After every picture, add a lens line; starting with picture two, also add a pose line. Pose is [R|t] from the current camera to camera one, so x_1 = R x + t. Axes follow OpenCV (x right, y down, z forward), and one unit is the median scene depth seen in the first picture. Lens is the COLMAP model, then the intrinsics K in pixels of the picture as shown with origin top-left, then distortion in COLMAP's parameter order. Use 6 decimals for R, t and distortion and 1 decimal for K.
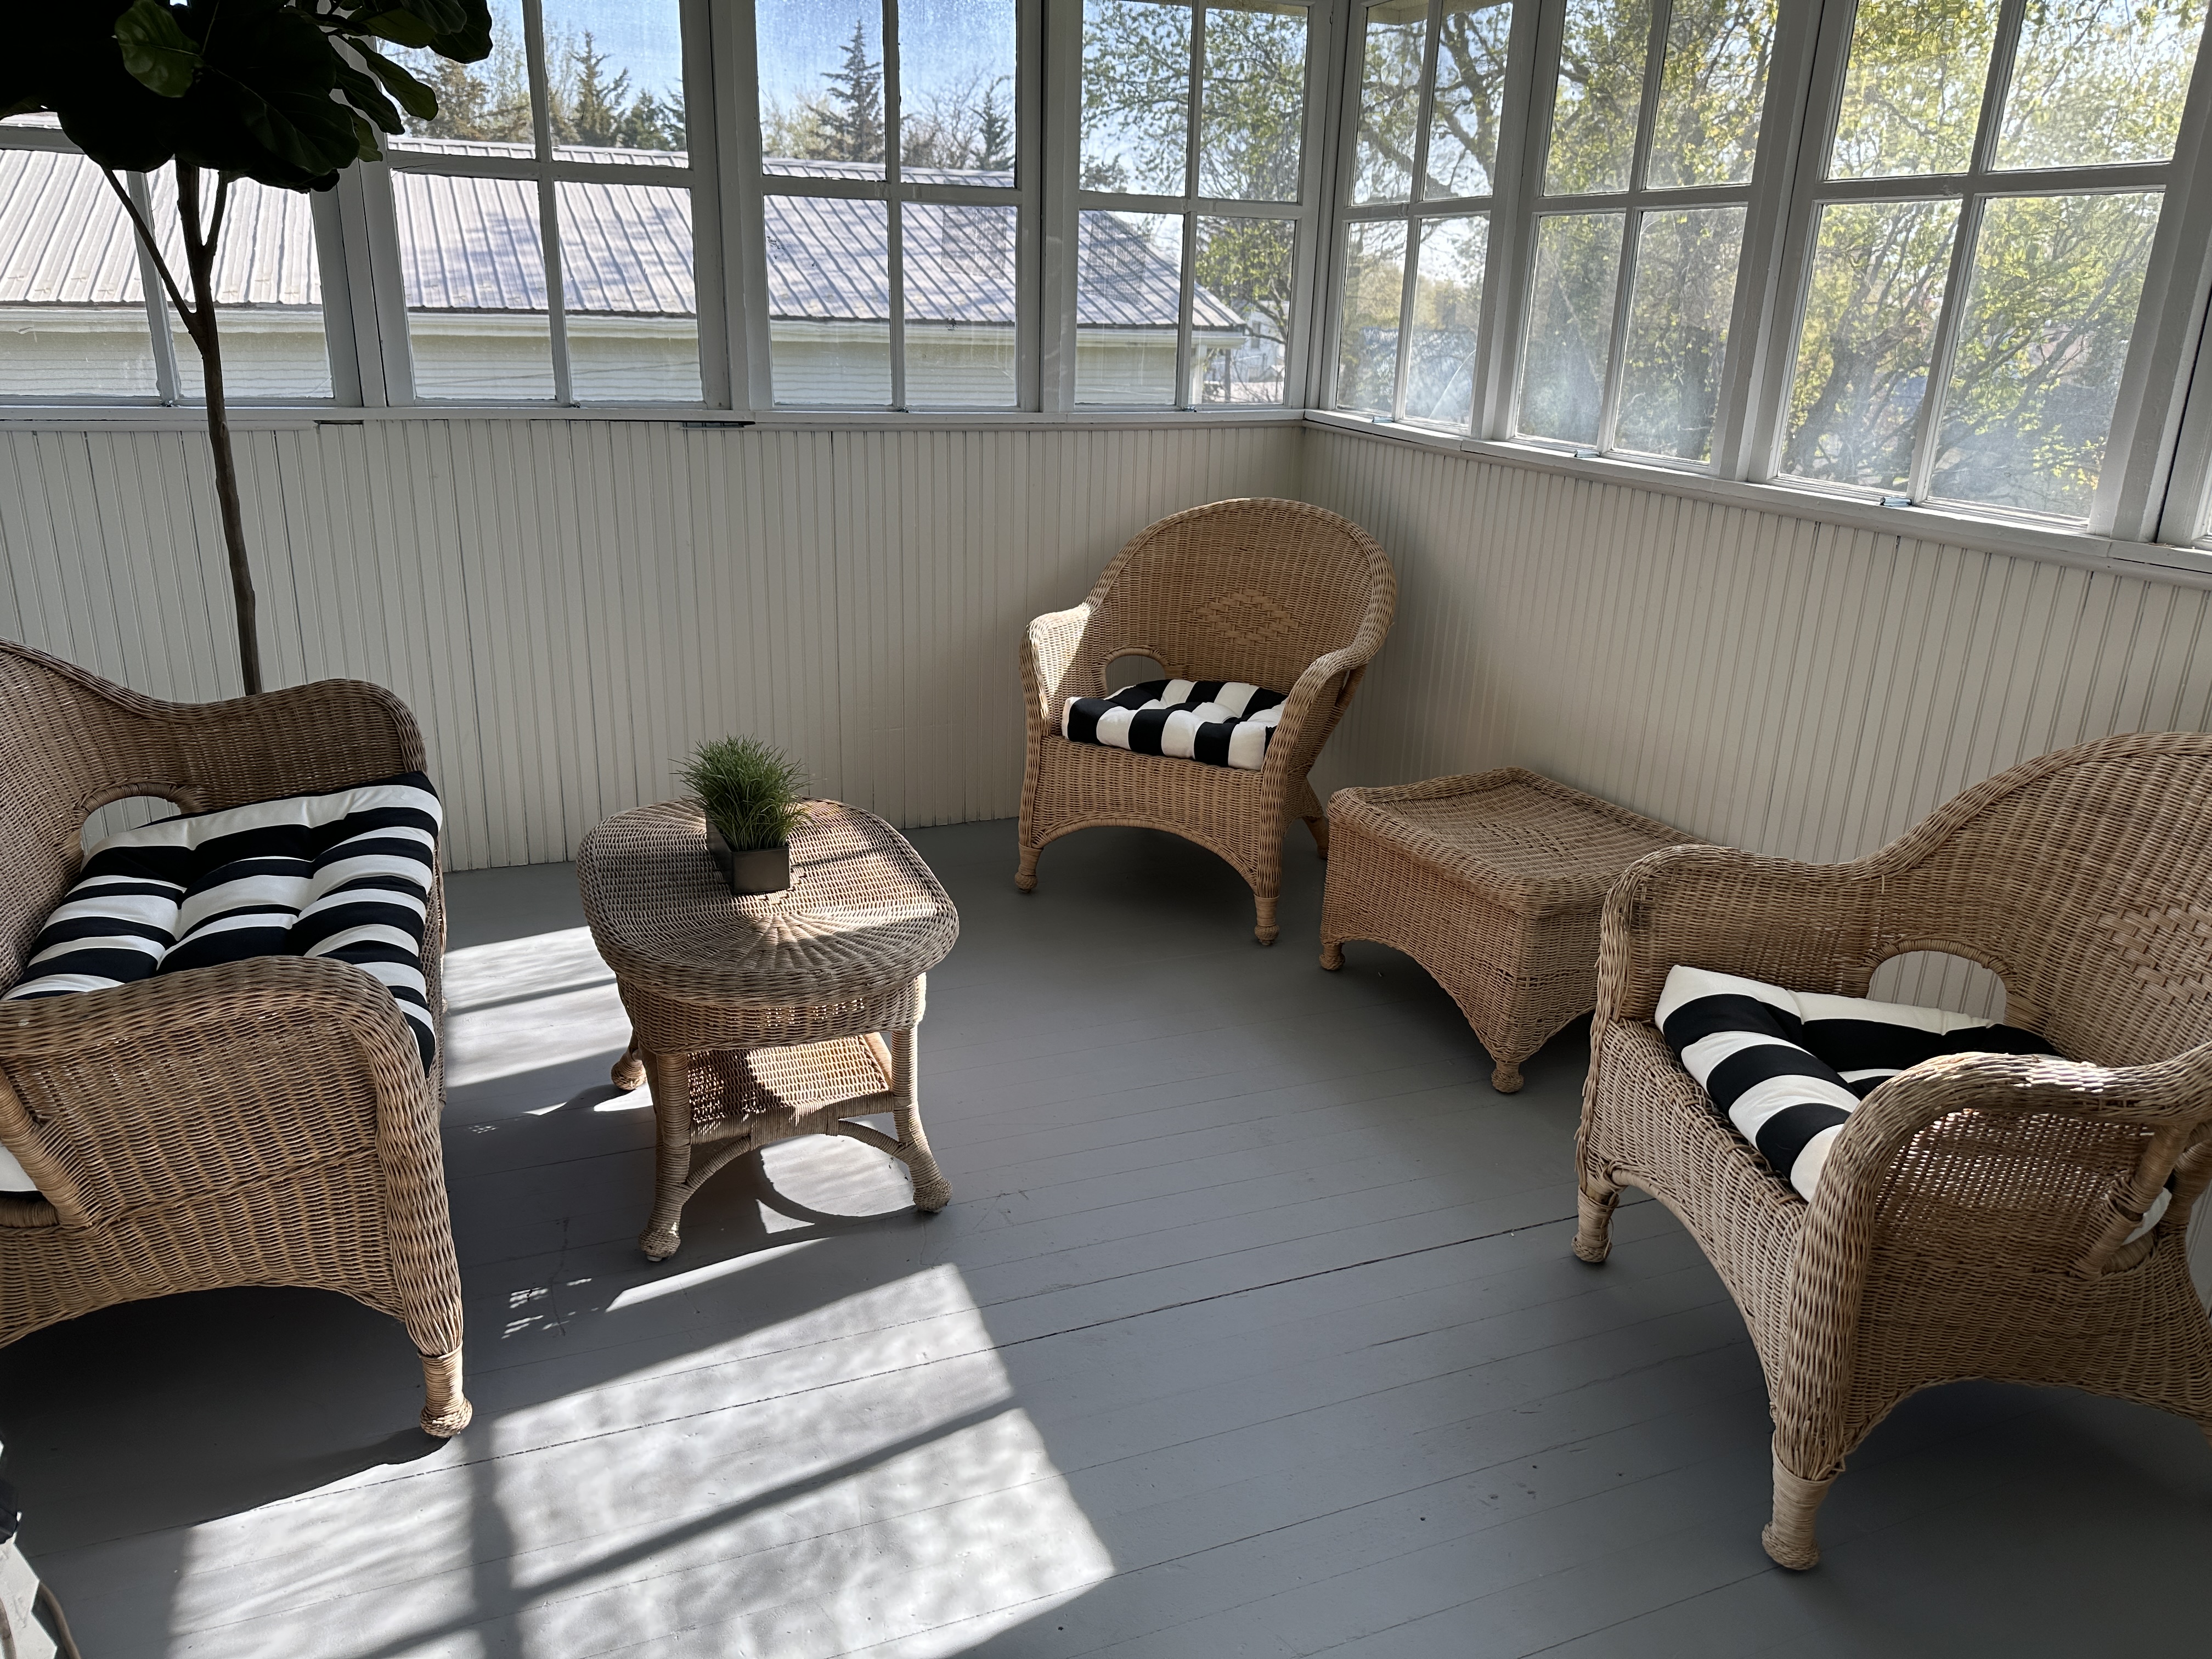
lens RADIAL K [[1584.3, 0, 1106.0], [0, 1584.3, 829.5], [0, 0, 1]] dist [0.003670, 0.002706]
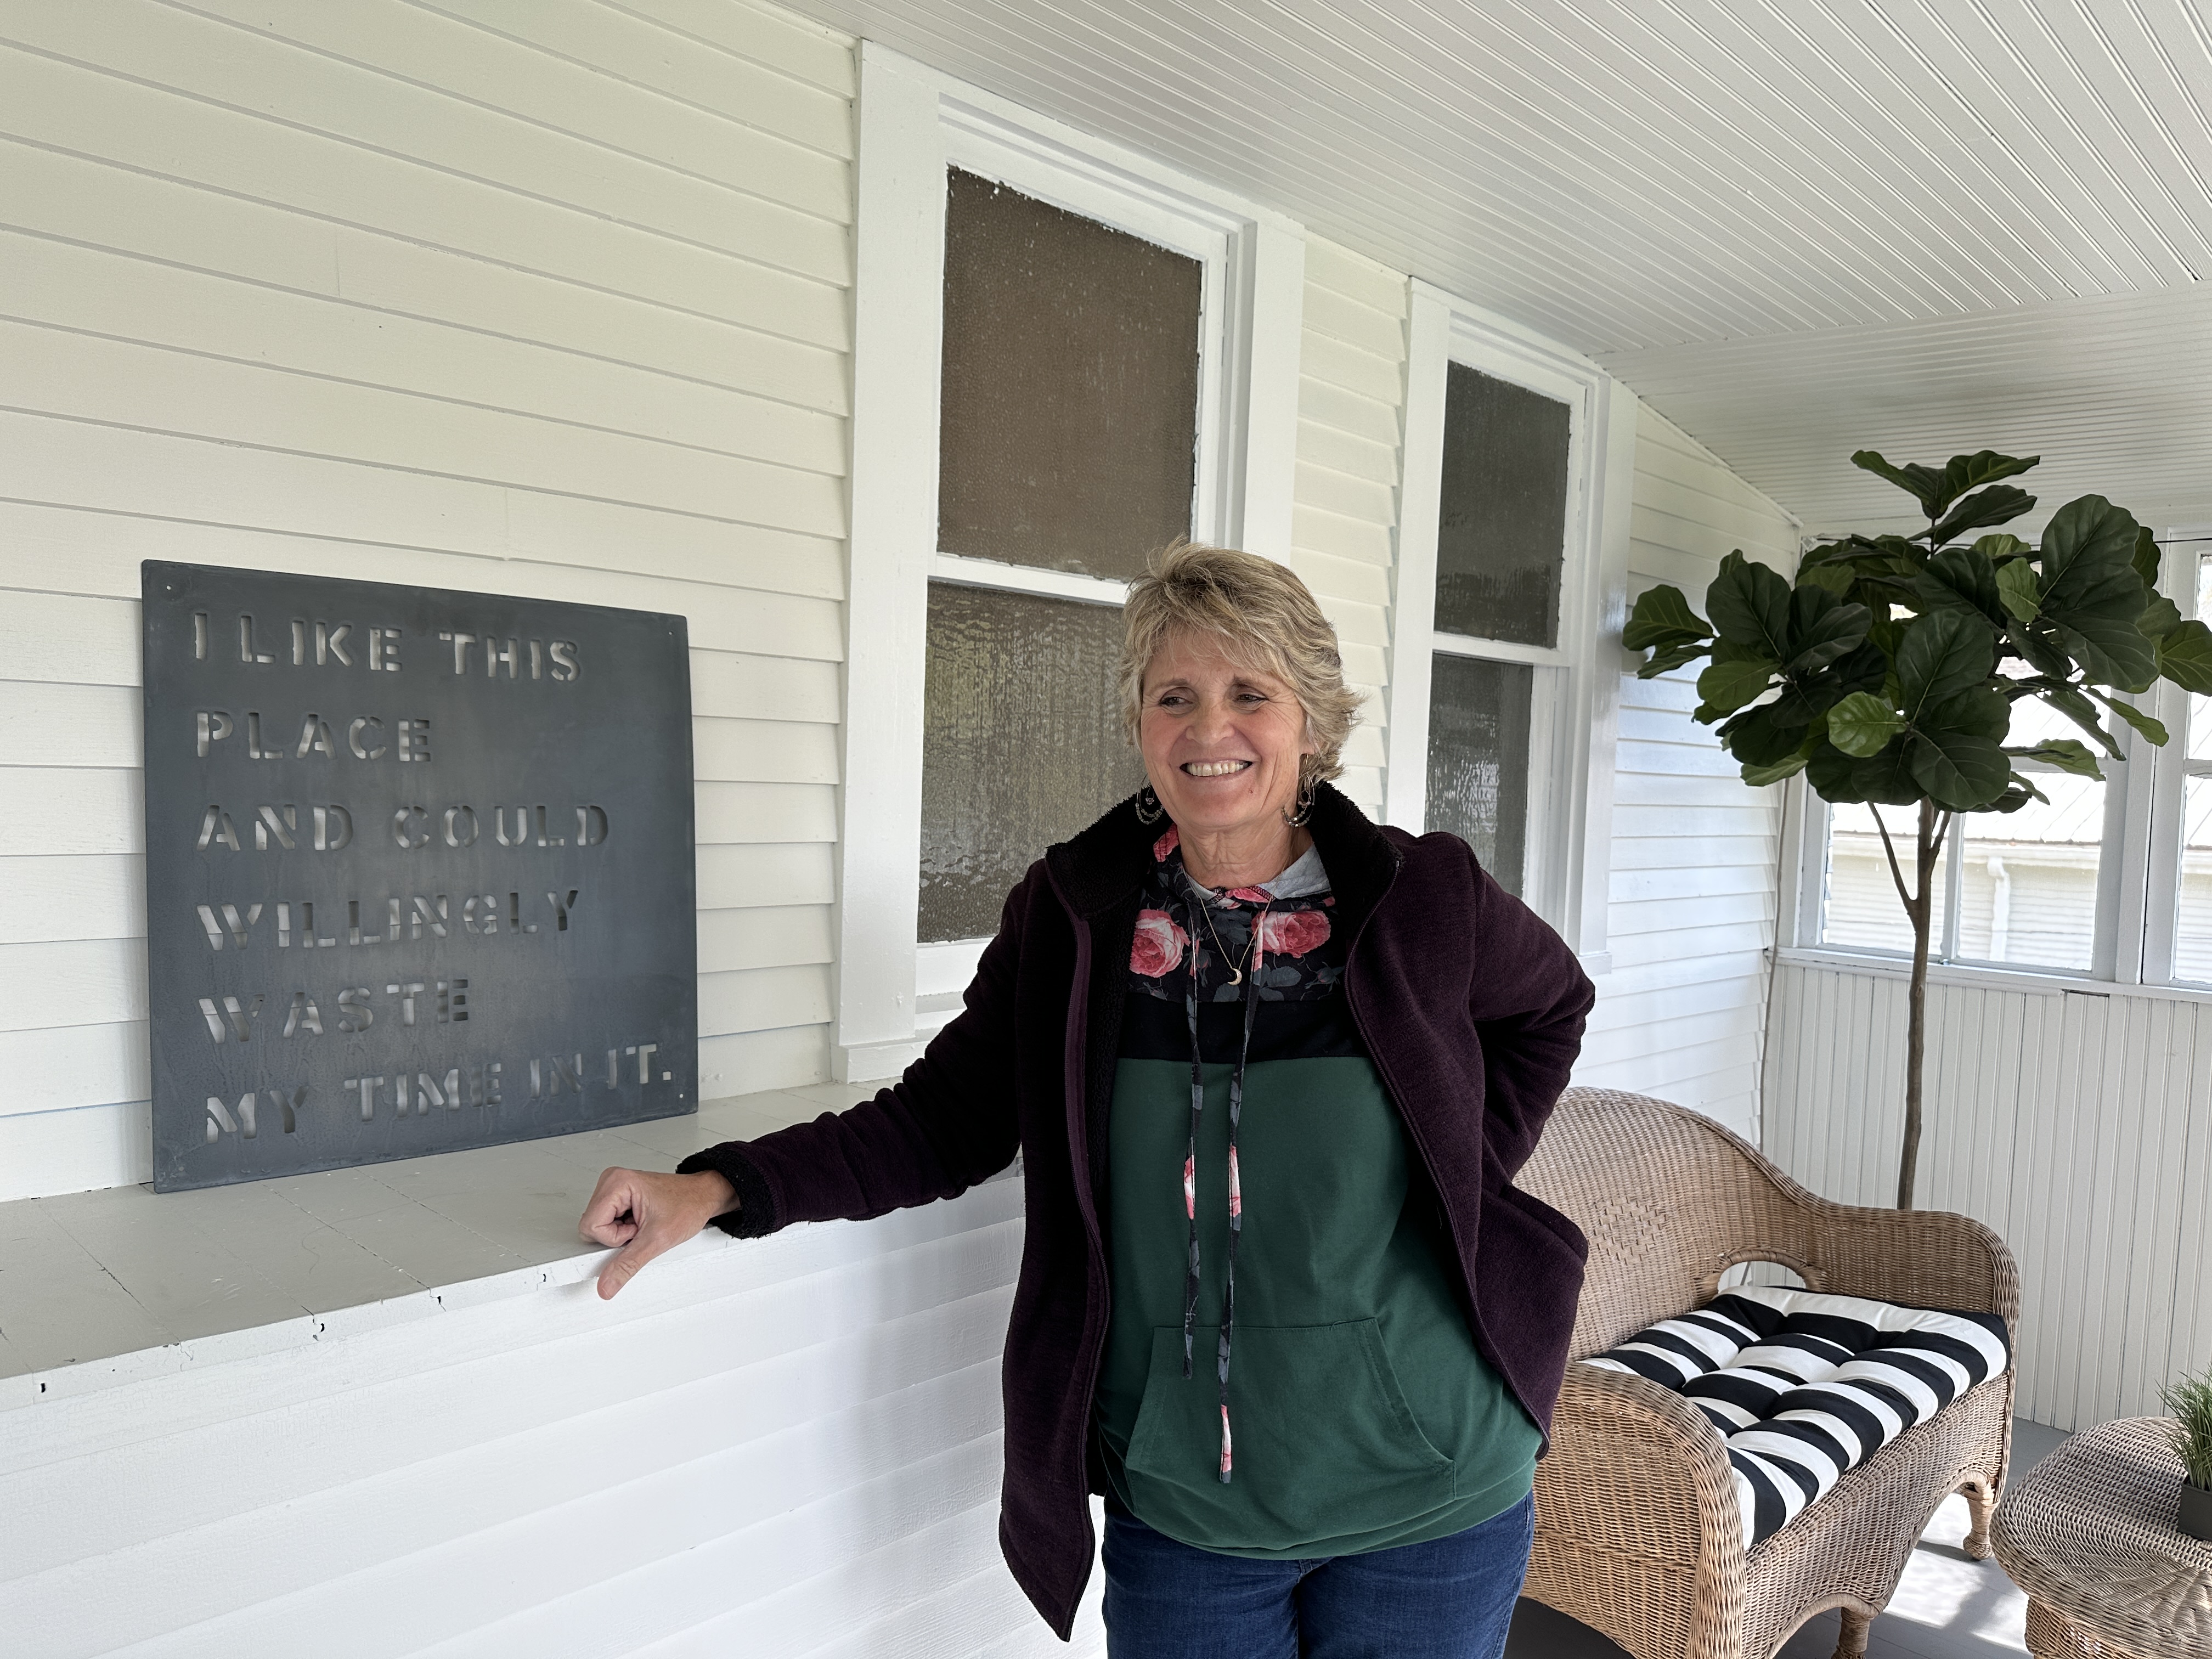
lens RADIAL K [[1537.2, 0, 1106.0], [0, 1537.2, 829.5], [0, 0, 1]] dist [-0.003999, -0.003126]
pose [[0.400509, 0.024908, -0.915954, 0.281909], [-0.318160, 0.941216, -0.113523, -0.038477], [0.859283, 0.336887, 0.384890, -0.030708]]
